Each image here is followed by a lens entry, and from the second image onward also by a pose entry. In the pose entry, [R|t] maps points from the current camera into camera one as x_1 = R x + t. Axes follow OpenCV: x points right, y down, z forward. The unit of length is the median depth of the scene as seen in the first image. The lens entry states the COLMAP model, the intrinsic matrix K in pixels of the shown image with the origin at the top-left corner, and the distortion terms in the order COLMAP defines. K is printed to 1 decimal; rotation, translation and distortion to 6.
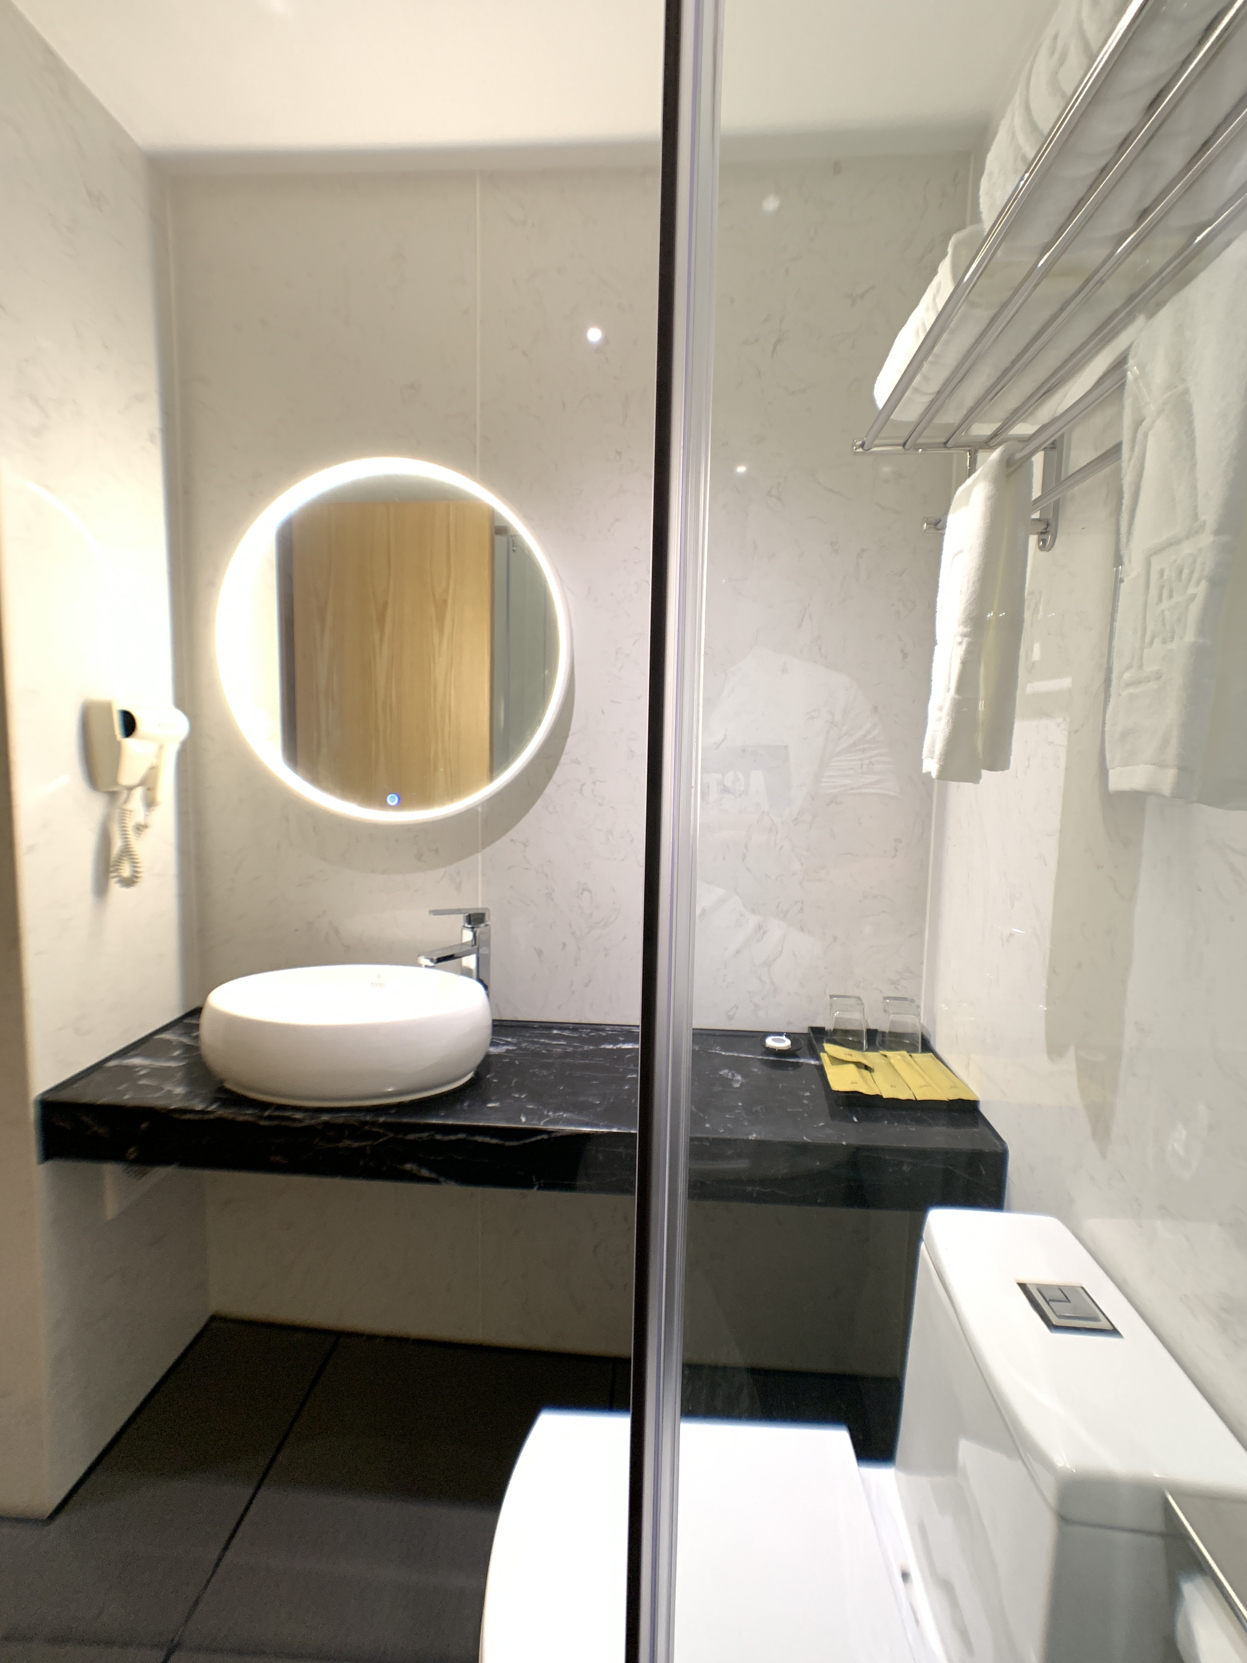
lens RADIAL K [[804.3, 0, 623.5], [0, 804.3, 831.5], [0, 0, 1]] dist [0.001484, -0.000613]
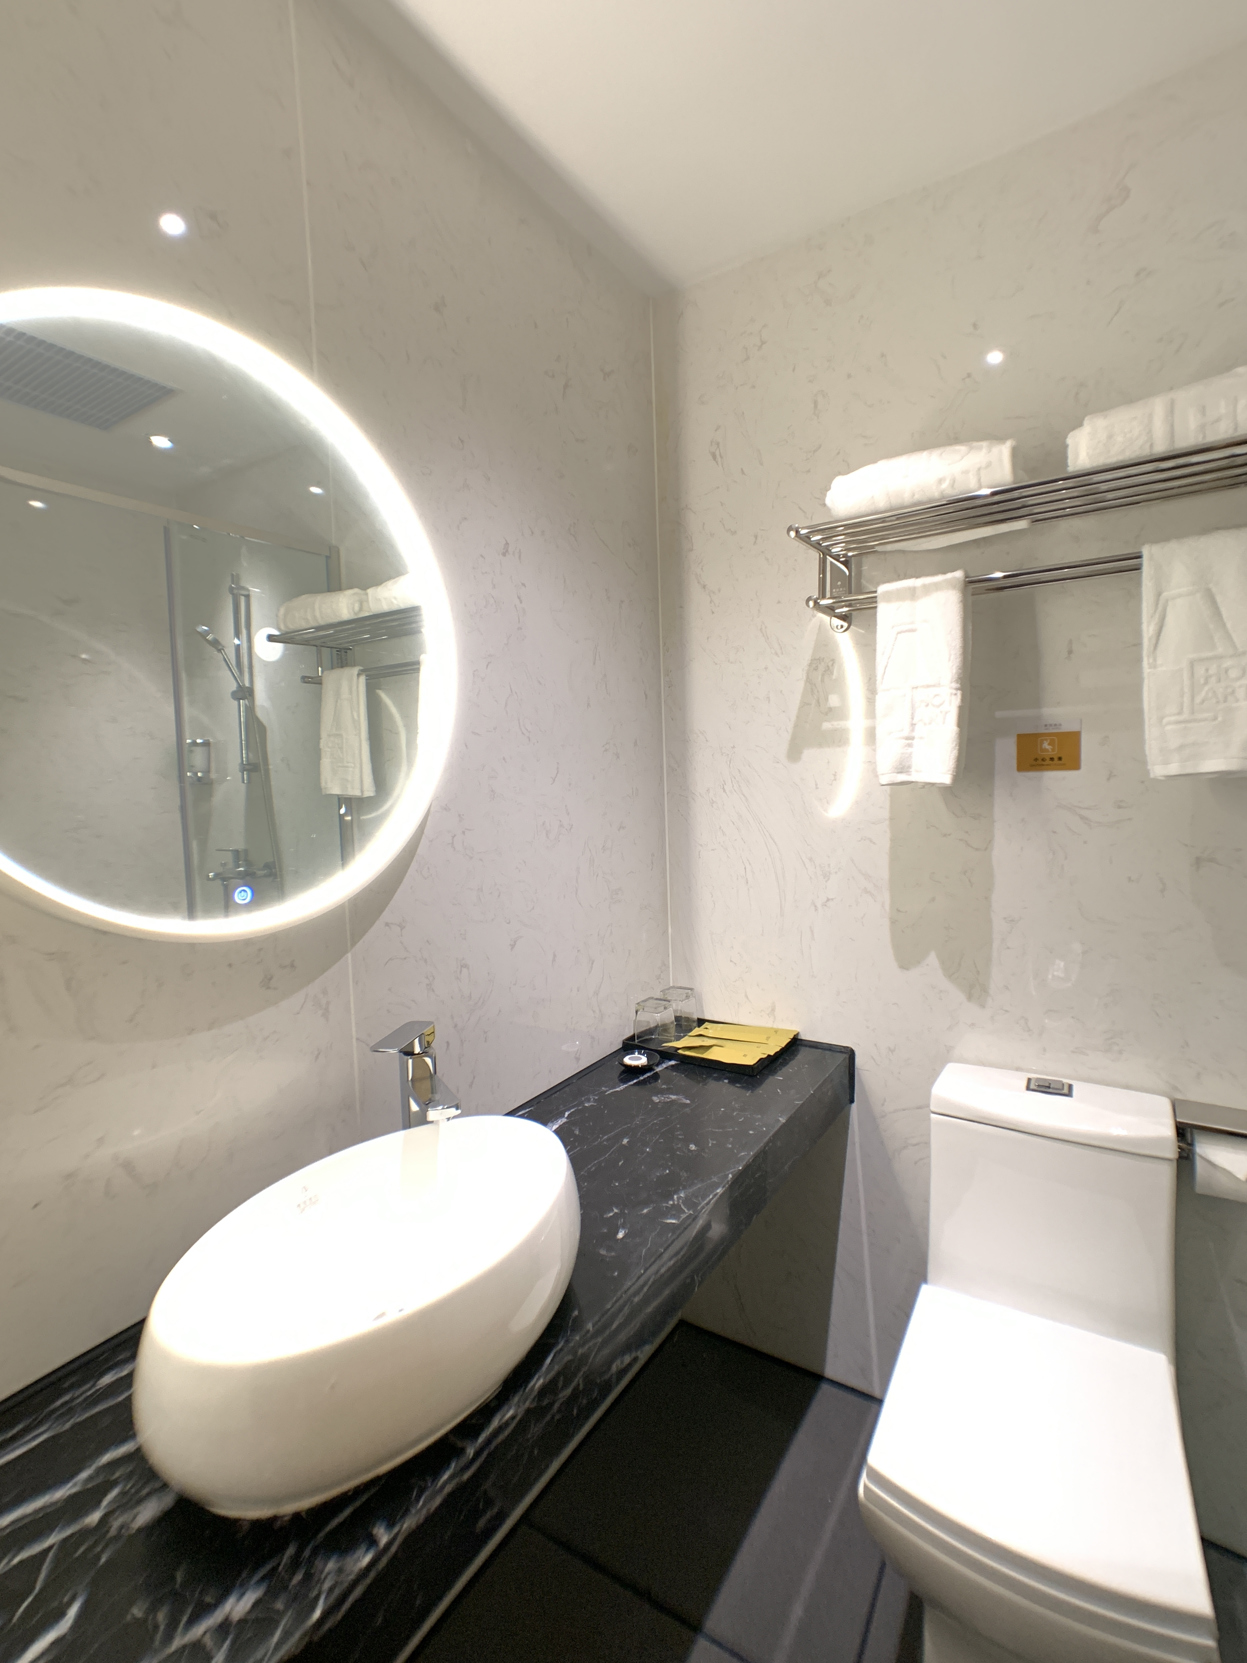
lens RADIAL K [[804.3, 0, 623.5], [0, 804.3, 831.5], [0, 0, 1]] dist [0.001484, -0.000613]
pose [[0.469743, -0.100002, 0.877121, -0.672570], [0.142869, 0.989077, 0.036253, -0.068131], [-0.871166, 0.108283, 0.478899, 0.468499]]
